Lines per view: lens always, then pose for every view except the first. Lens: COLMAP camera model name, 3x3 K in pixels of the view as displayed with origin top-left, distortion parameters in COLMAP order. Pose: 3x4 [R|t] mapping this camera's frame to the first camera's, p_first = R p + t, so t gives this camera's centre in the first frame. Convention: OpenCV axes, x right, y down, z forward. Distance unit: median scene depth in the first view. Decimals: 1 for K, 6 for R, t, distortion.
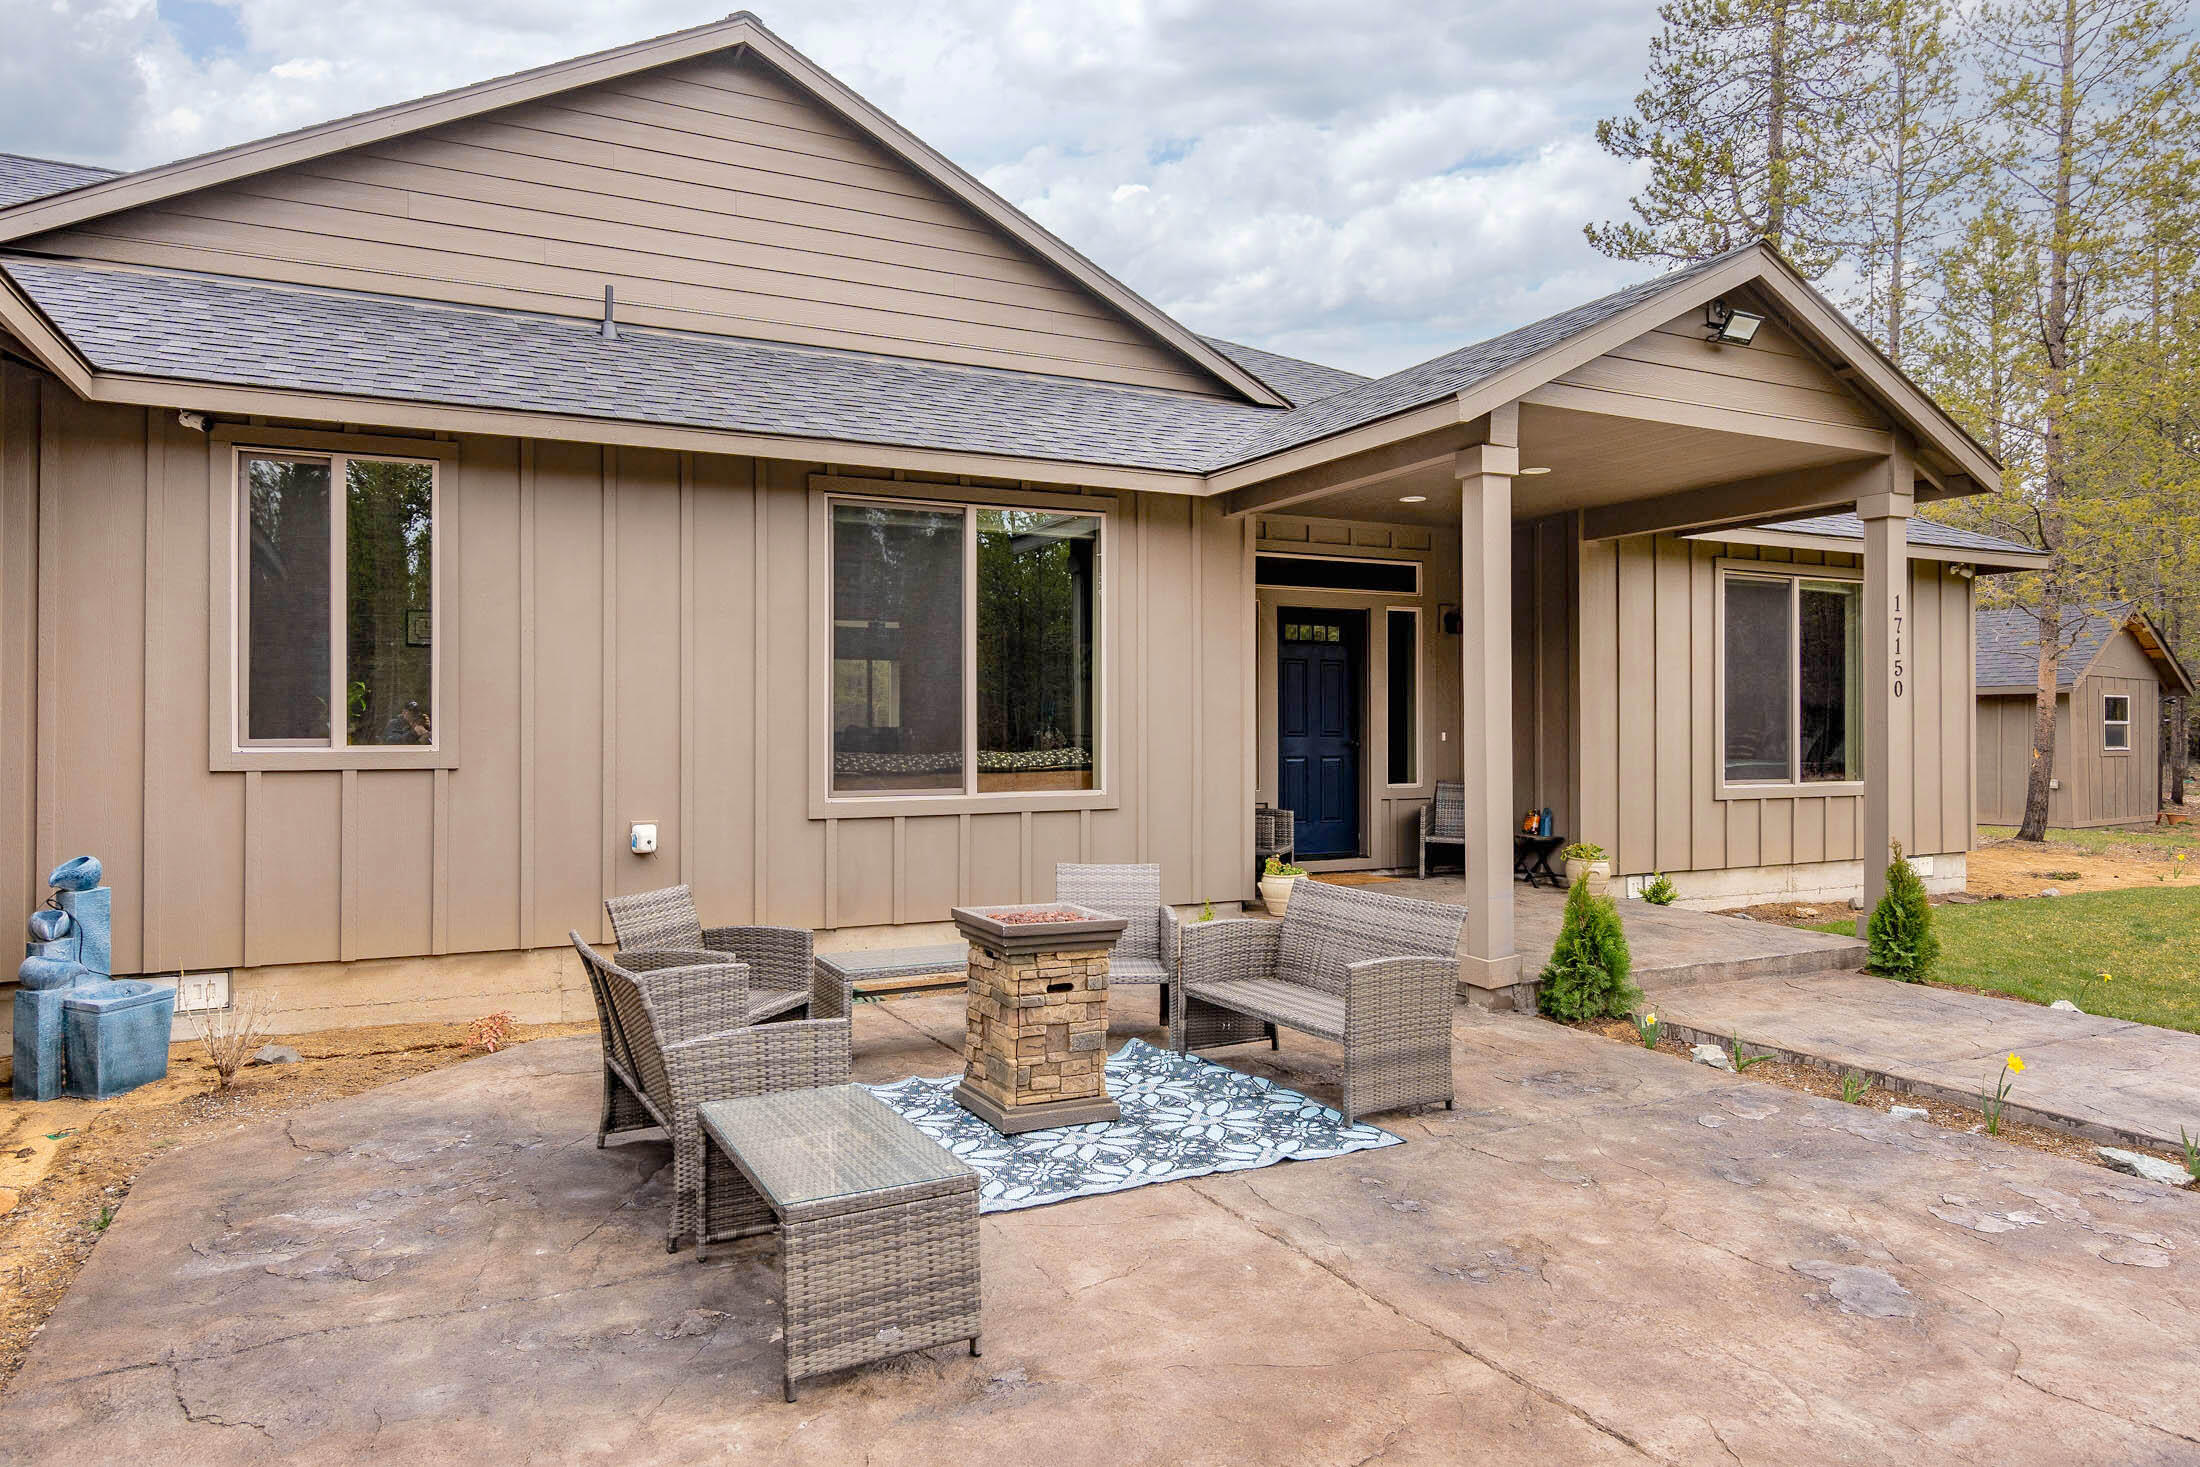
lens RADIAL K [[1328.7, 0, 1100.0], [0, 1328.7, 733.5], [0, 0, 1]] dist [-0.020351, 0.022252]
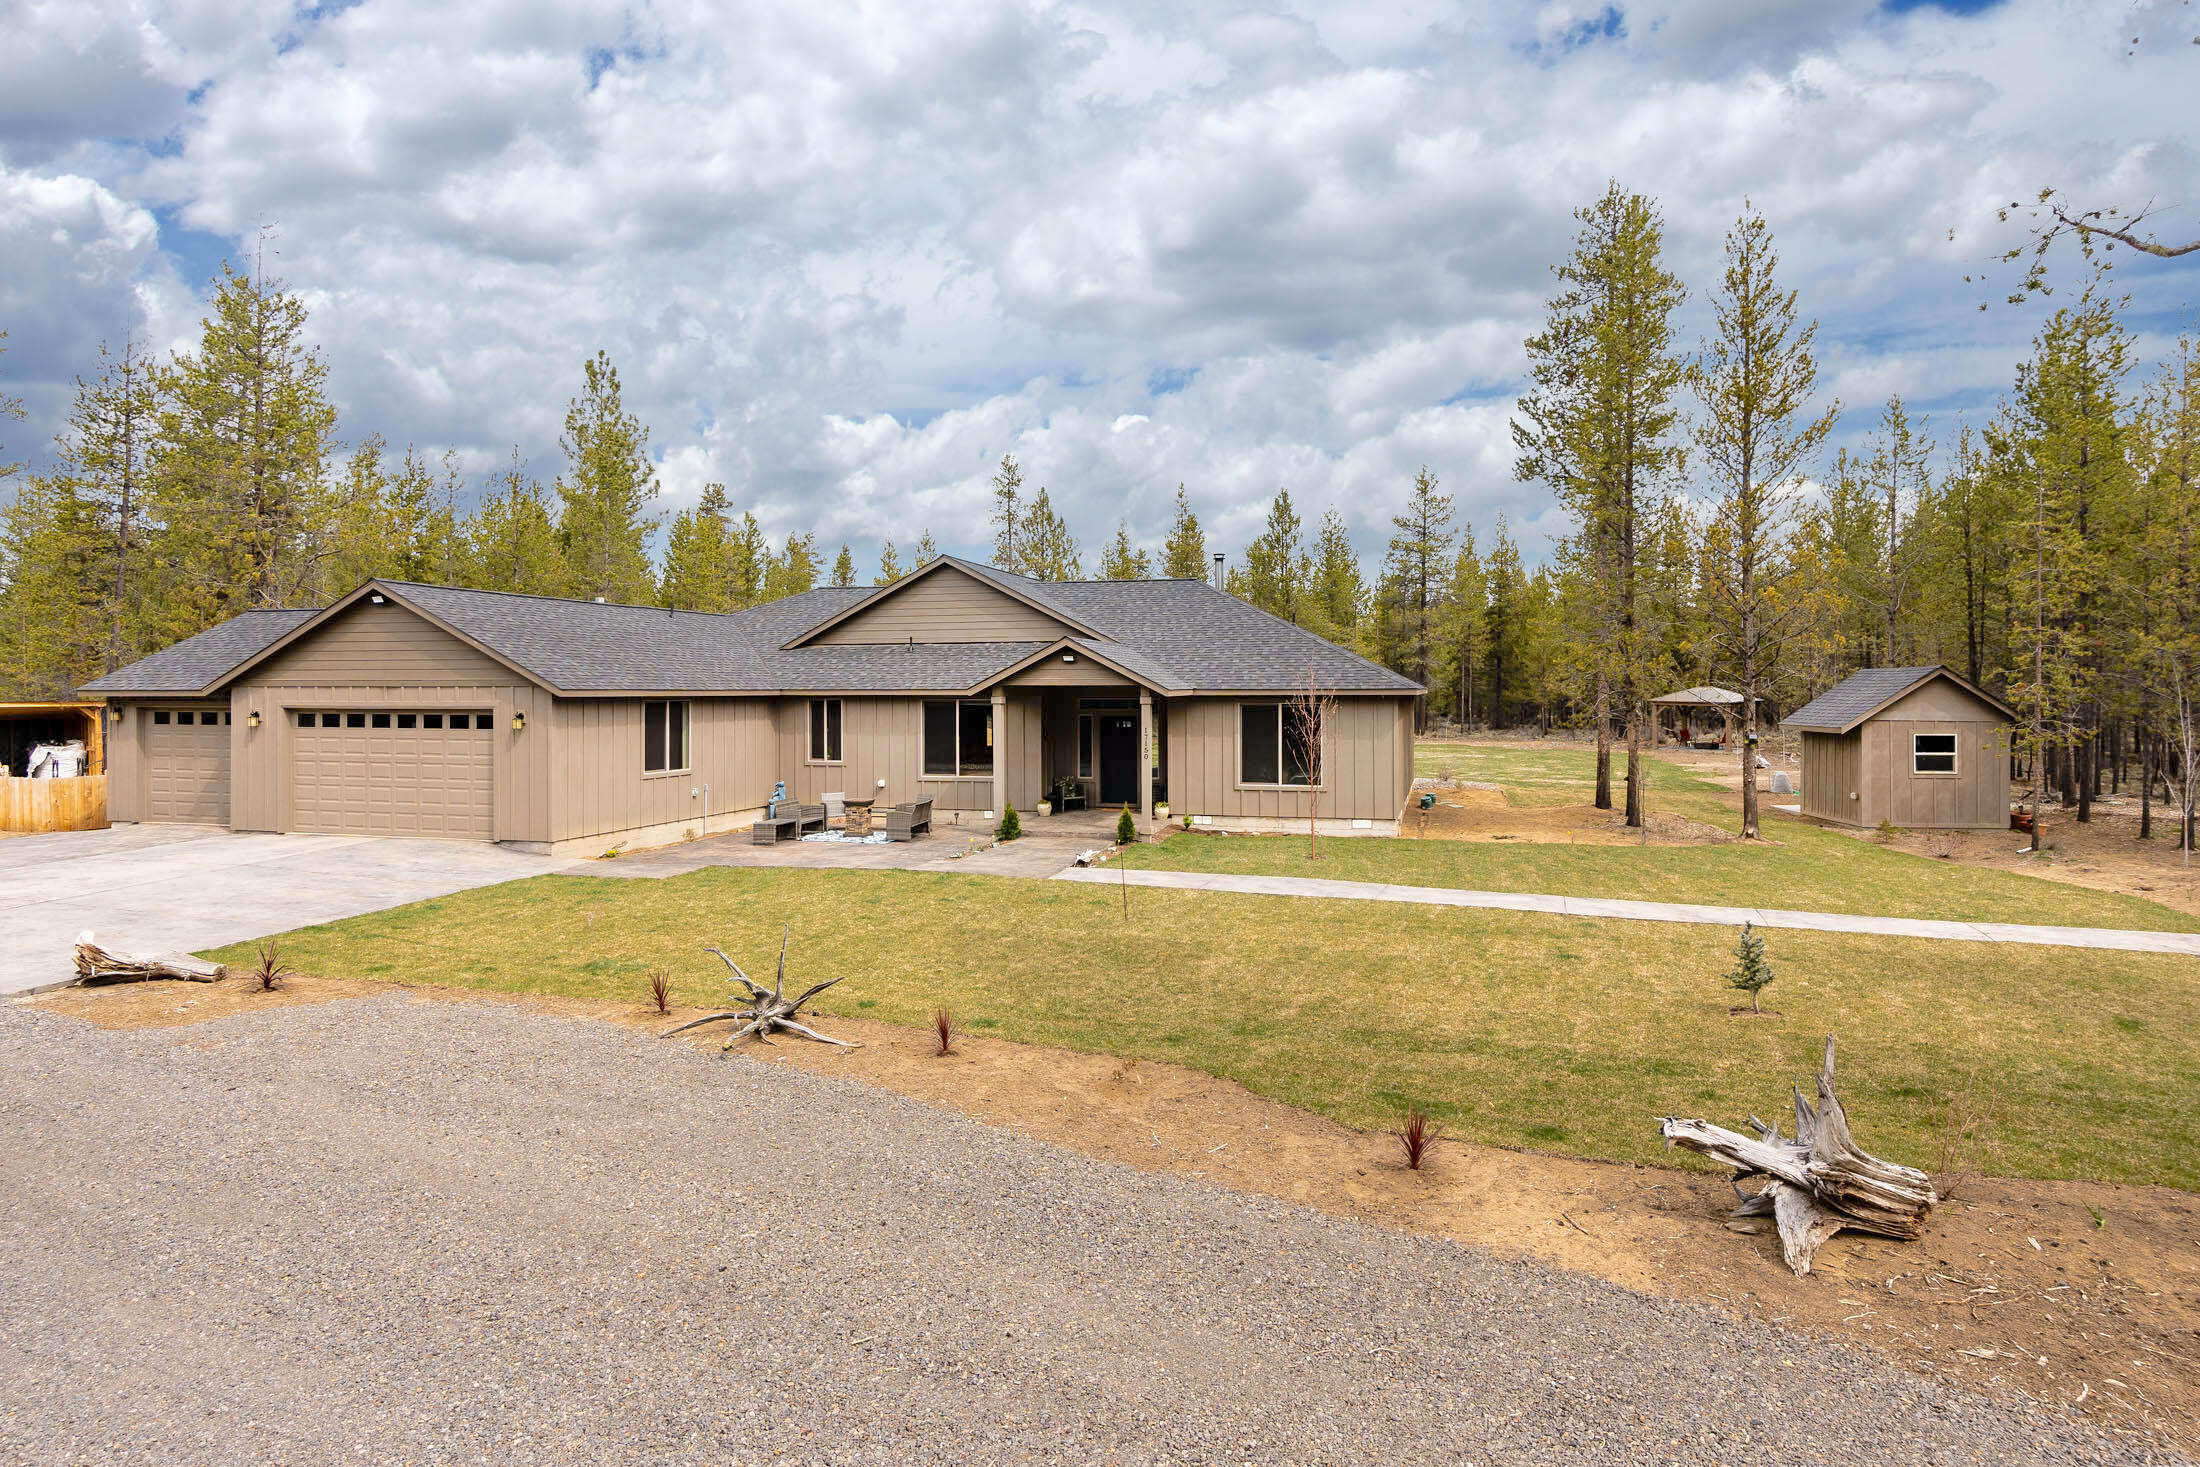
lens RADIAL K [[1147.3, 0, 1100.0], [0, 1147.3, 733.5], [0, 0, 1]] dist [0.000911, 0.000024]
pose [[0.742130, 0.021121, -0.669923, 2.517060], [0.003221, 0.999379, 0.035076, -0.198688], [0.670248, -0.028189, 0.741602, -1.201336]]
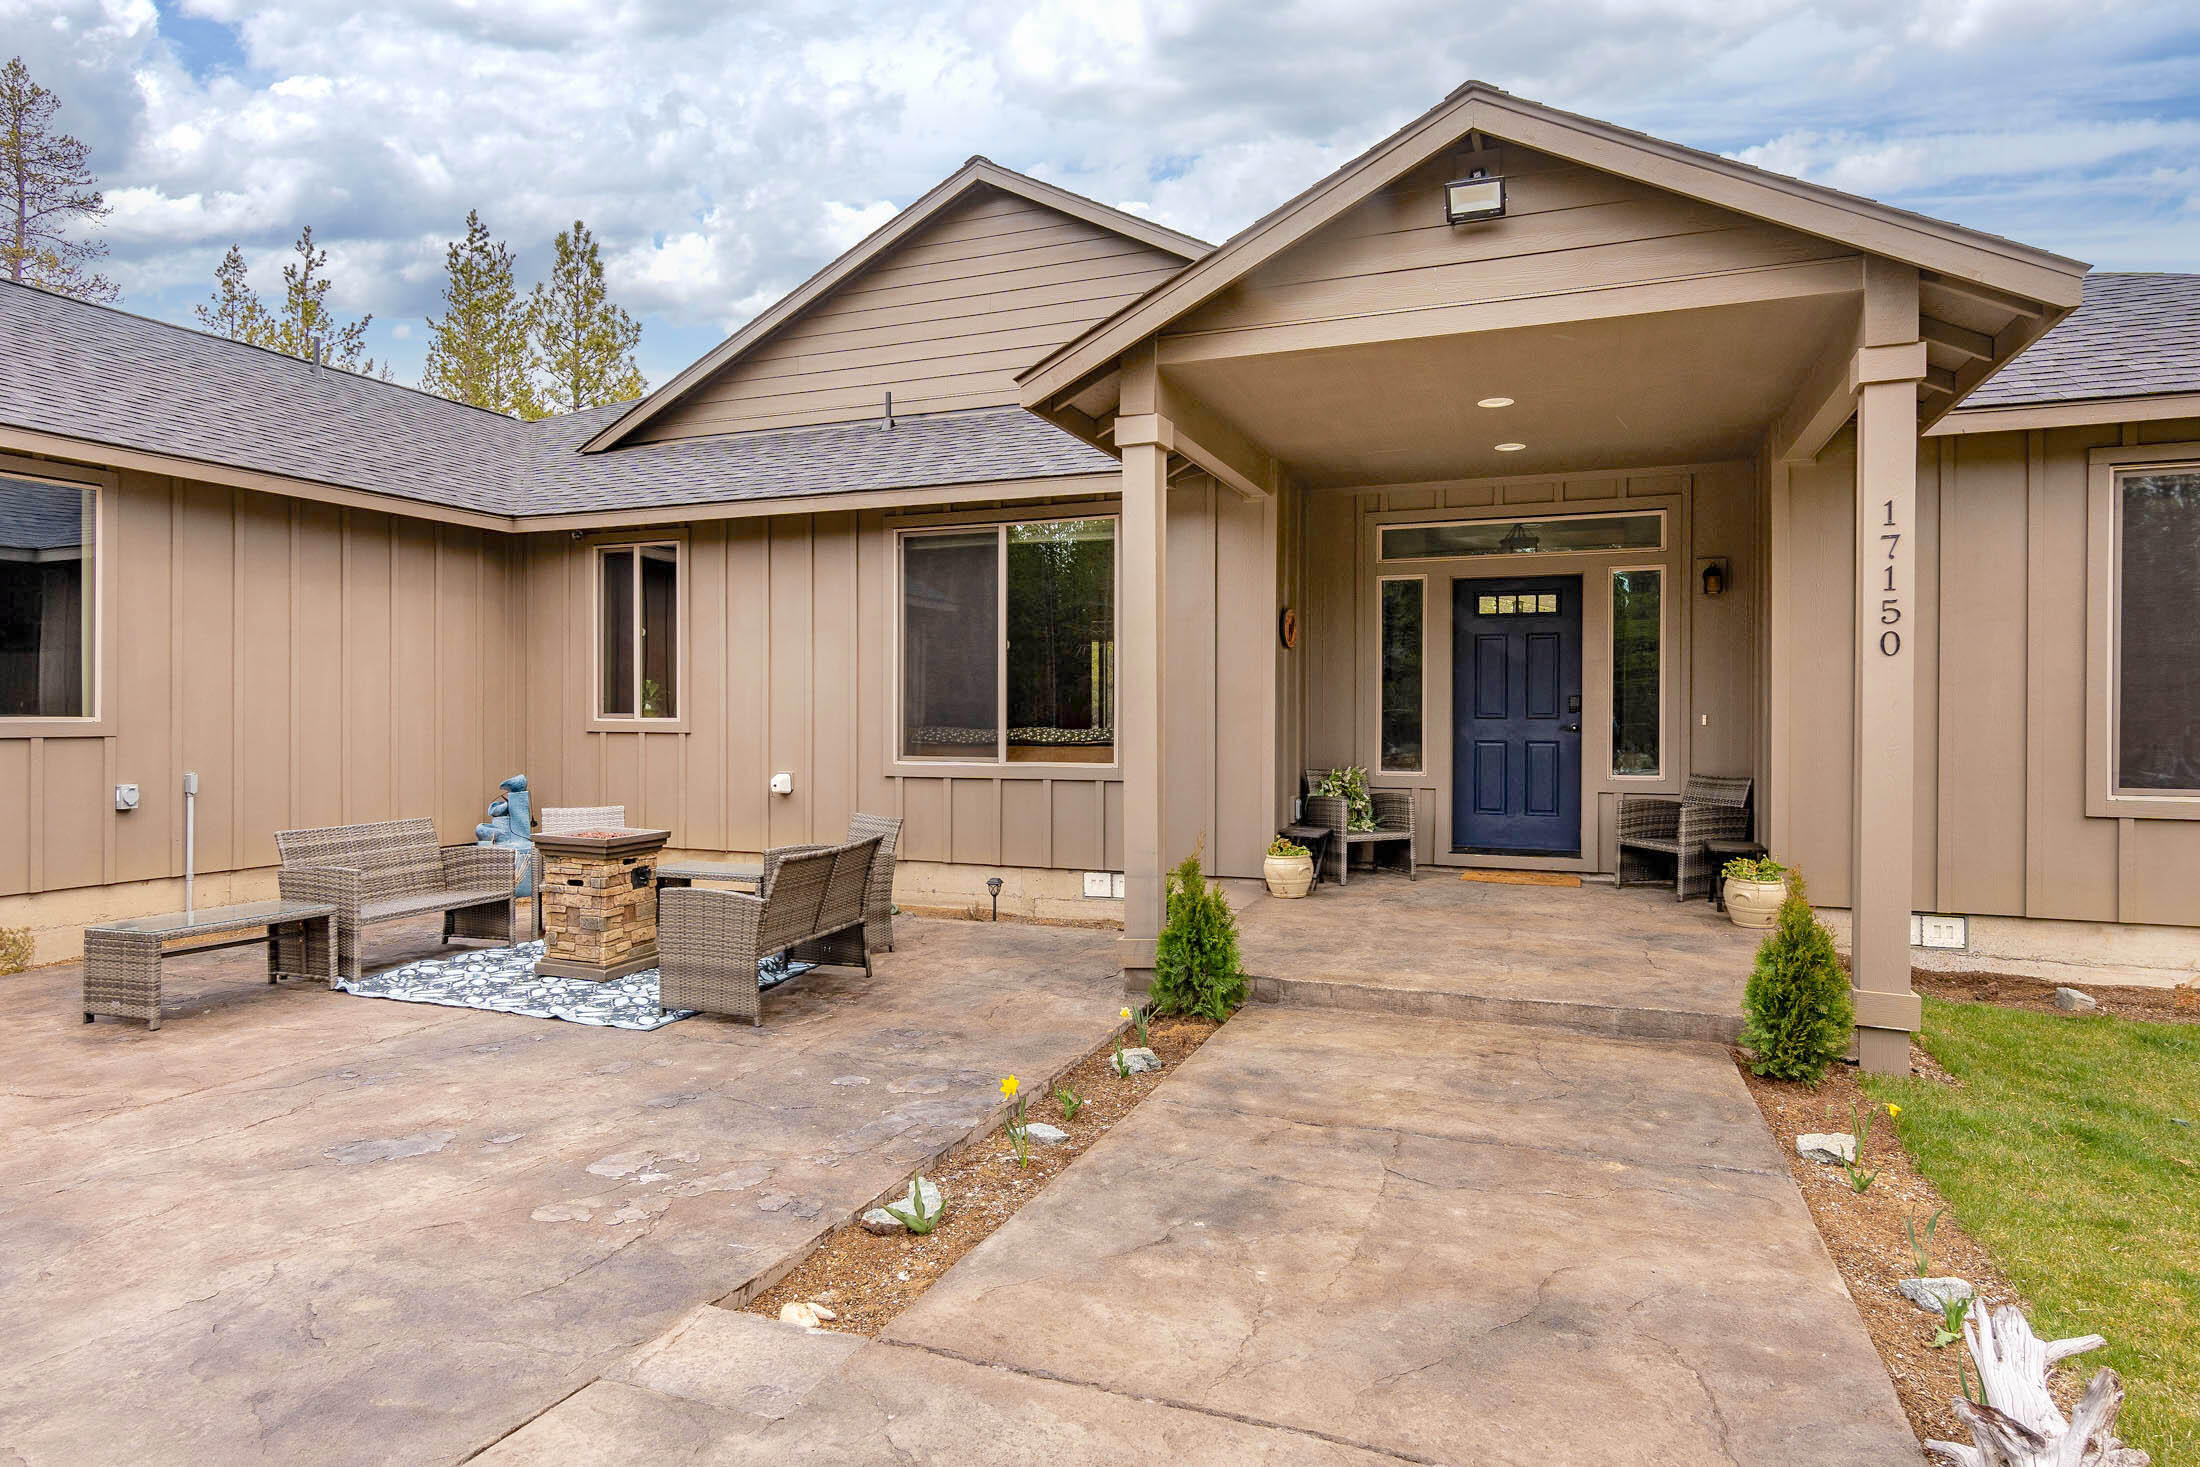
lens RADIAL K [[1234.3, 0, 1100.0], [0, 1234.3, 733.5], [0, 0, 1]] dist [-0.006064, -0.000959]
pose [[0.681335, 0.011658, -0.731879, 0.835815], [-0.006588, 0.999930, 0.009795, 0.008035], [0.731942, -0.001852, 0.681365, 0.316287]]
